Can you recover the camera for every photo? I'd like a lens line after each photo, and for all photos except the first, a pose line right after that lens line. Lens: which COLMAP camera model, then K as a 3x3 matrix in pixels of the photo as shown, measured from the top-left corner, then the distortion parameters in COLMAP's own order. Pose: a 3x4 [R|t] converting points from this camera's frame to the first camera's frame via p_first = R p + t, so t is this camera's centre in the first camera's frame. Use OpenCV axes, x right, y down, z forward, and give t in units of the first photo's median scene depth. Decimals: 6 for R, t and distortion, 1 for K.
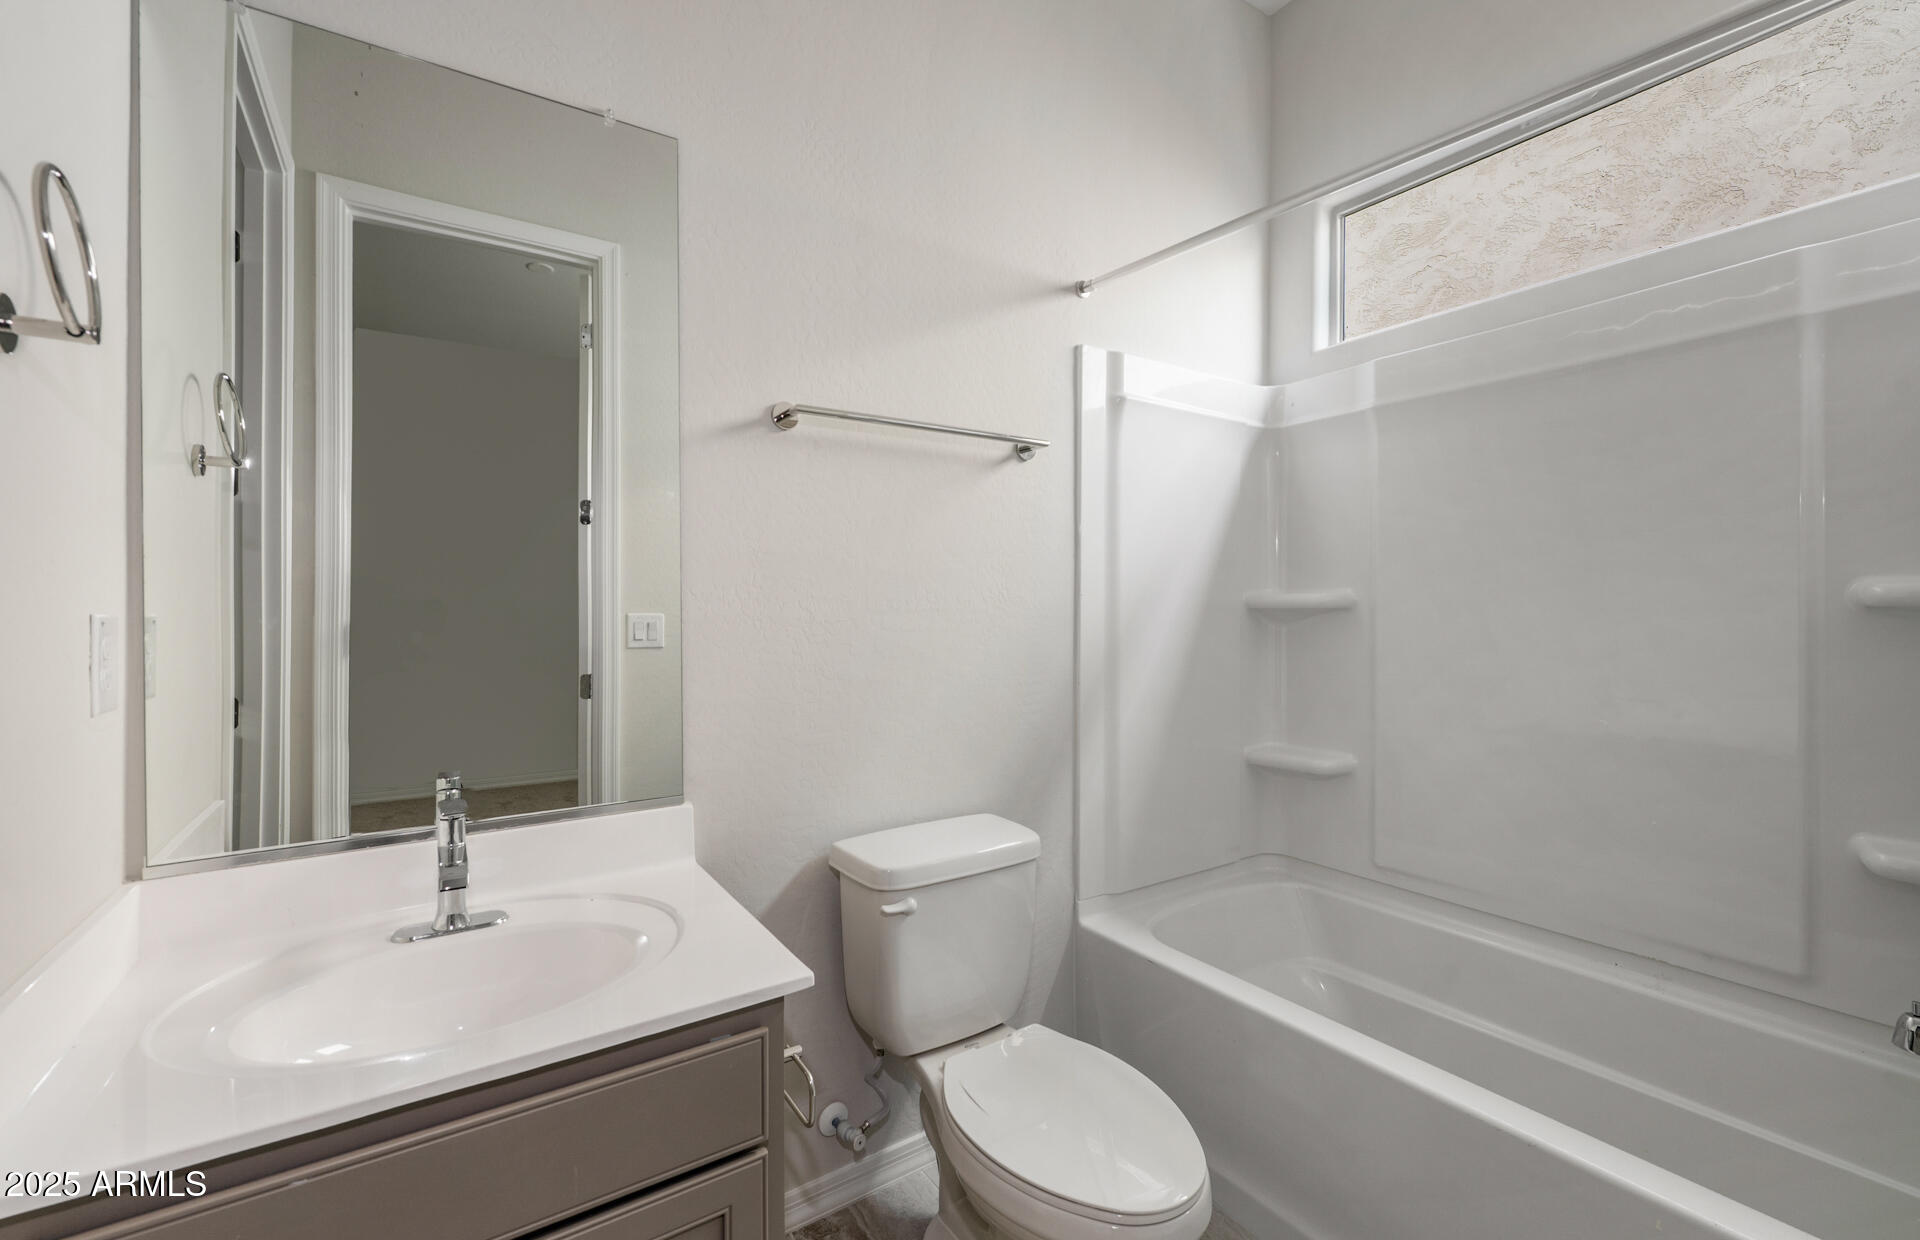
lens RADIAL K [[767.5, 0, 955.7], [0, 767.5, 620.7], [0, 0, 1]] dist [-0.000156, -0.000623]
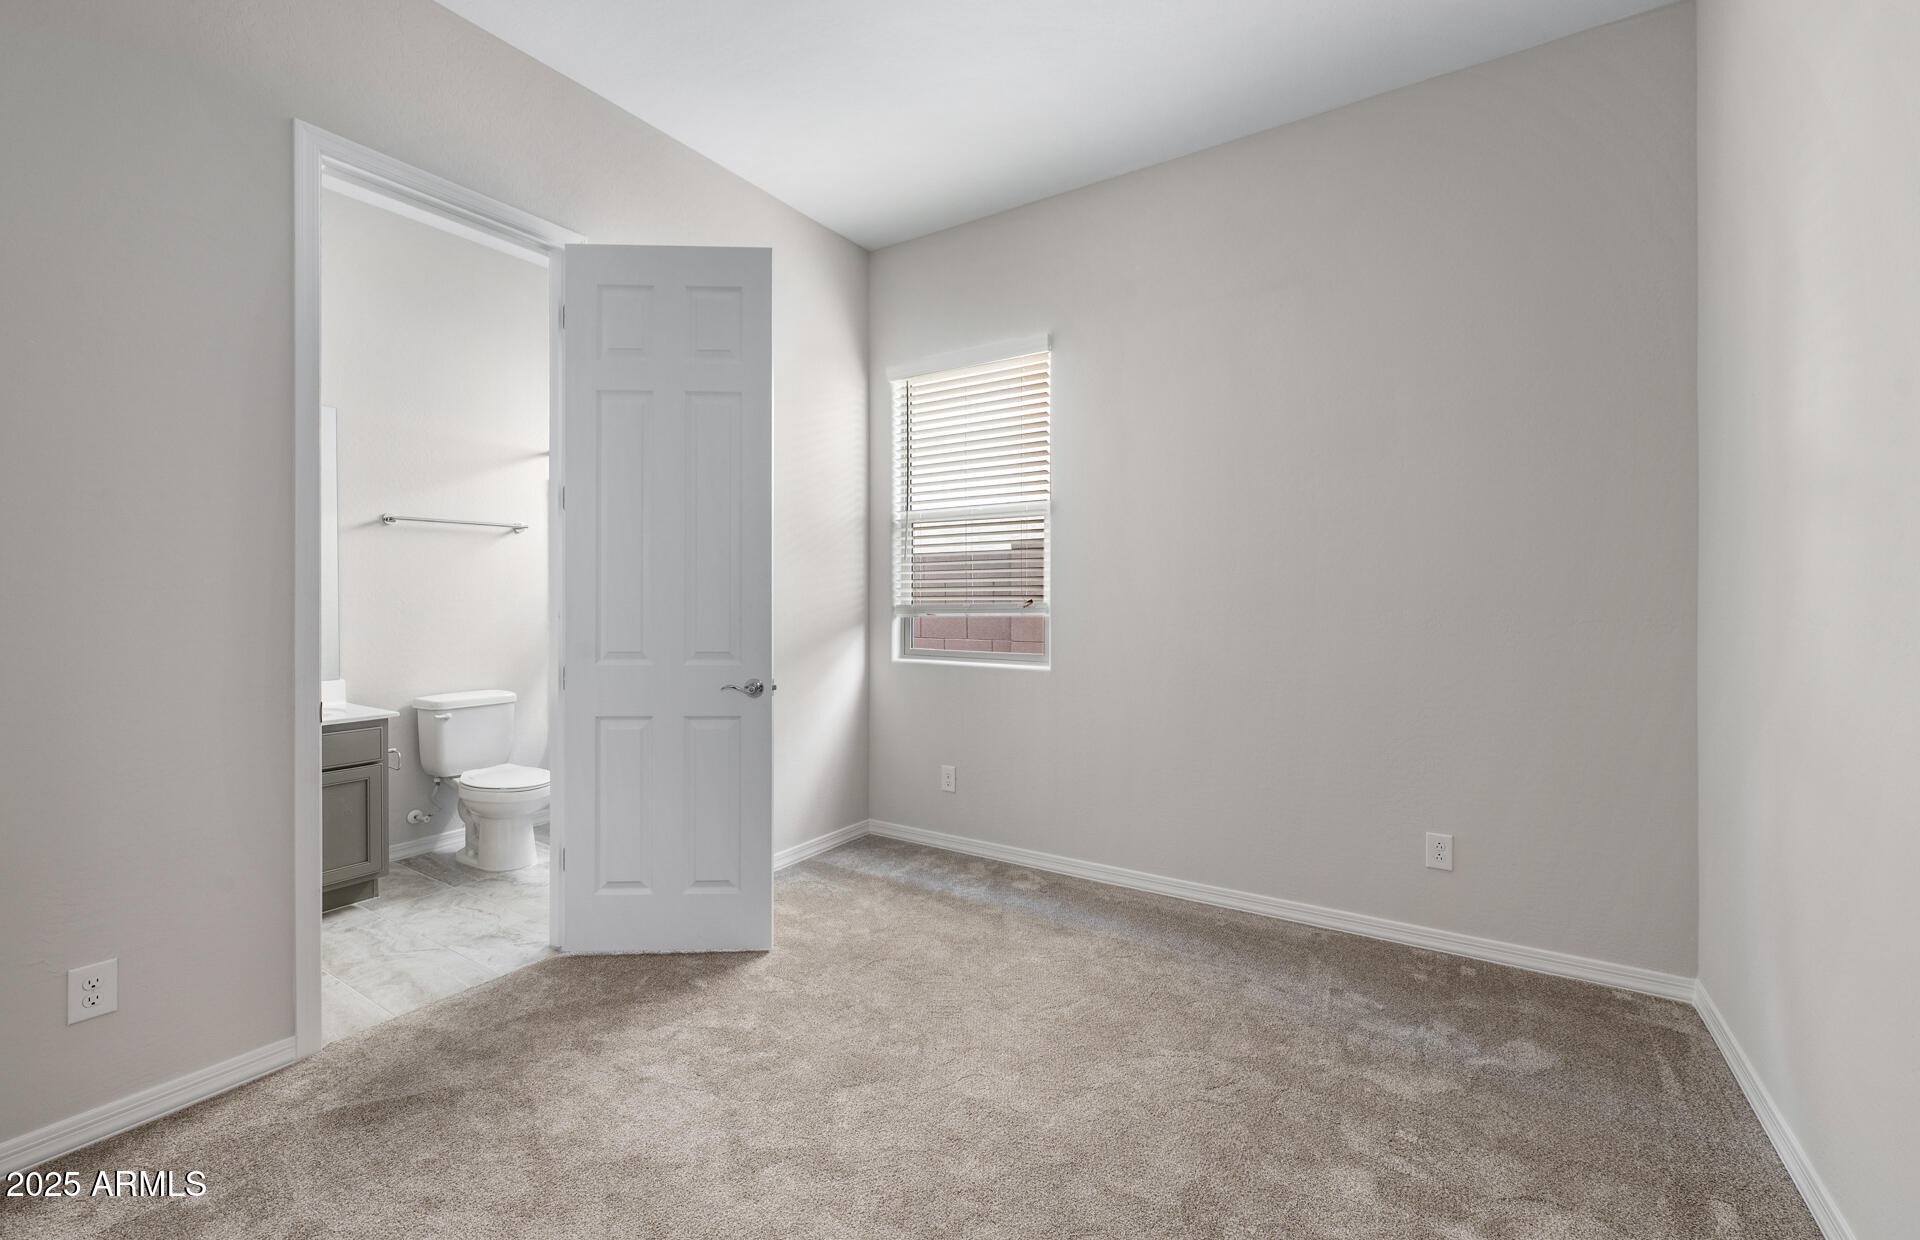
lens RADIAL K [[767.5, 0, 964.6], [0, 767.5, 610.1], [0, 0, 1]] dist [-0.000156, -0.000623]
pose [[0.914796, -0.005694, 0.403875, 0.456271], [0.001277, 0.999936, 0.011203, -0.009766], [-0.403913, -0.009733, 0.914745, -1.918191]]
